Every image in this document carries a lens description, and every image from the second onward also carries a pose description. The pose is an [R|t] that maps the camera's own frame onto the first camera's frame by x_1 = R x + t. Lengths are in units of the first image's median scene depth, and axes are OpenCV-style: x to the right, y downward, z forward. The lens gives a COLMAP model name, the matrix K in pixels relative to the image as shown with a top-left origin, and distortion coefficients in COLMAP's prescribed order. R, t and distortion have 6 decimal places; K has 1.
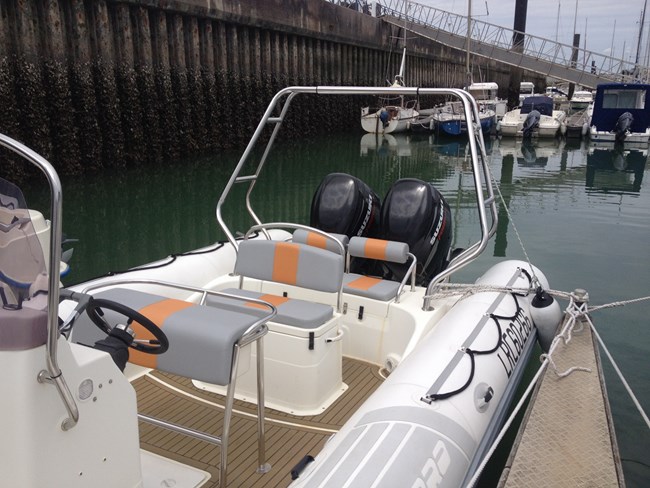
lens RADIAL K [[620.3, 0, 323.3], [0, 620.3, 258.3], [0, 0, 1]] dist [0.124245, -0.244529]
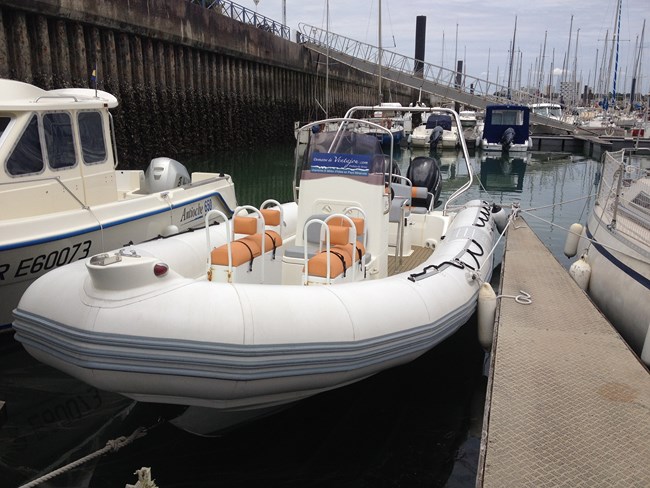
lens RADIAL K [[656.3, 0, 325.0], [0, 656.3, 244.0], [0, 0, 1]] dist [0.139517, -0.302767]
pose [[0.982417, -0.021875, 0.185413, -0.161629], [0.032316, 0.998046, -0.053478, 0.071632], [-0.183881, 0.058529, 0.981204, -0.269172]]
